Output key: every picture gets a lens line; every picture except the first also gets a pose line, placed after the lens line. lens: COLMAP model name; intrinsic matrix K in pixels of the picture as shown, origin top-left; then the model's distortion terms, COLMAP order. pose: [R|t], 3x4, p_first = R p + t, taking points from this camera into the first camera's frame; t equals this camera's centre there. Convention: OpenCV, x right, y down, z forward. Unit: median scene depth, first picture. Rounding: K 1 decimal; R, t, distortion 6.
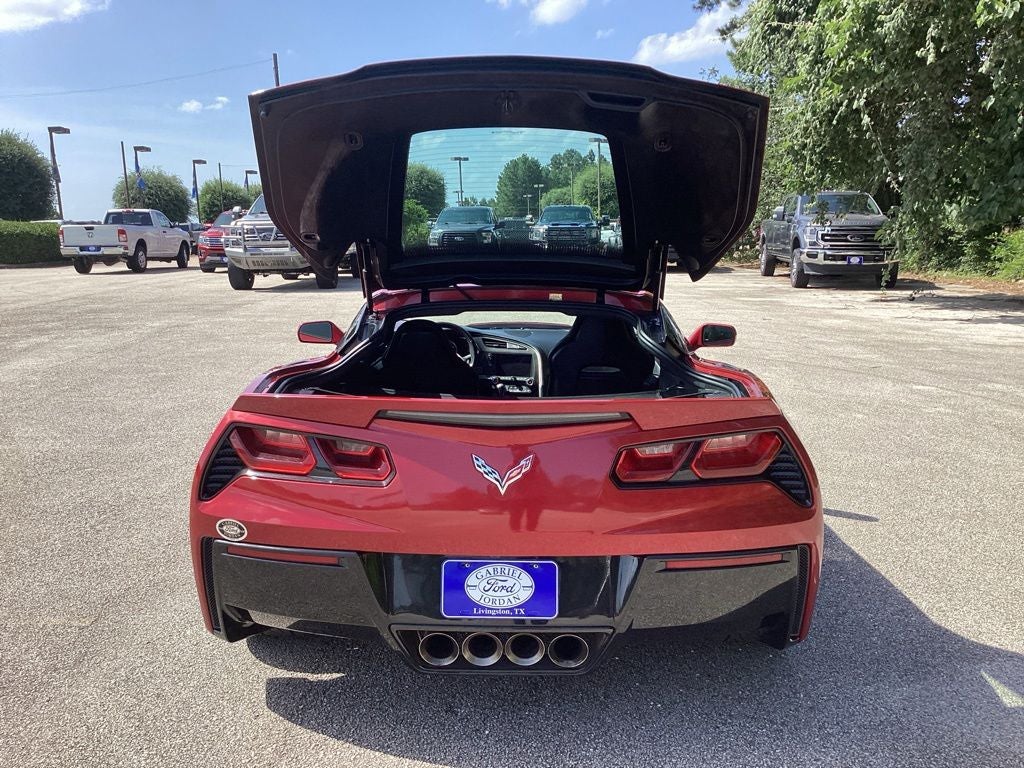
lens RADIAL K [[902.1, 0, 512.0], [0, 902.1, 384.0], [0, 0, 1]] dist [0.109946, -0.179594]
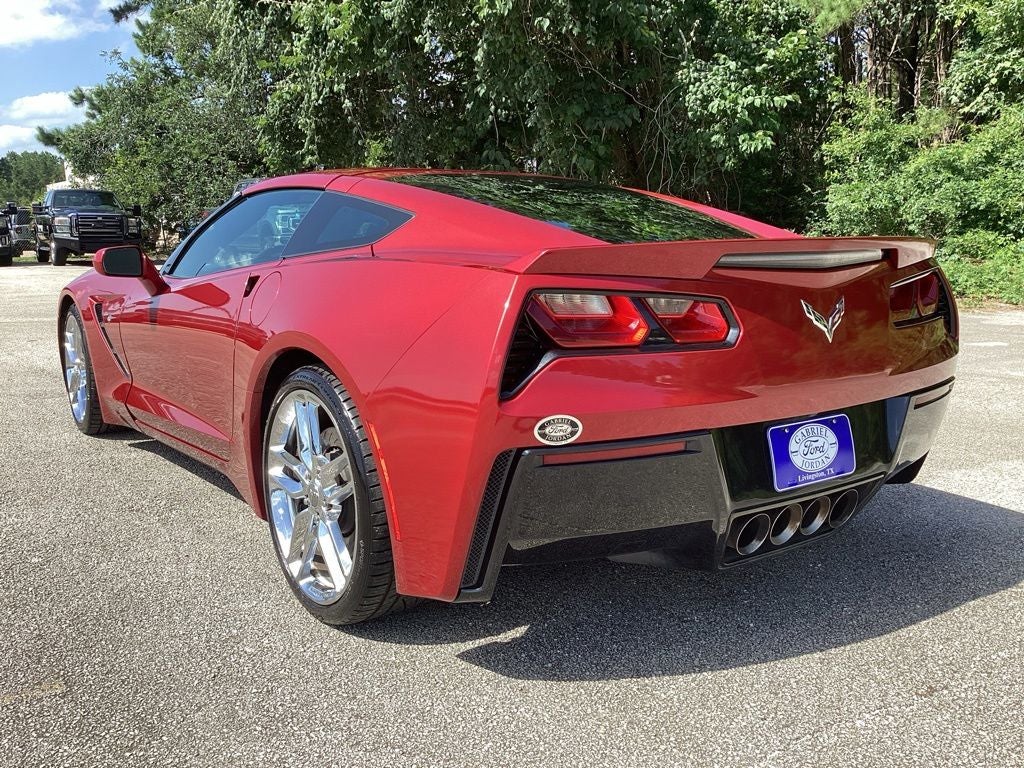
lens RADIAL K [[916.4, 0, 476.4], [0, 916.4, 381.8], [0, 0, 1]] dist [0.060808, -0.004228]
pose [[0.816077, -0.106231, 0.568096, -0.722011], [0.112302, 0.993374, 0.024432, 0.086692], [-0.566927, 0.043860, 0.822600, 0.381772]]
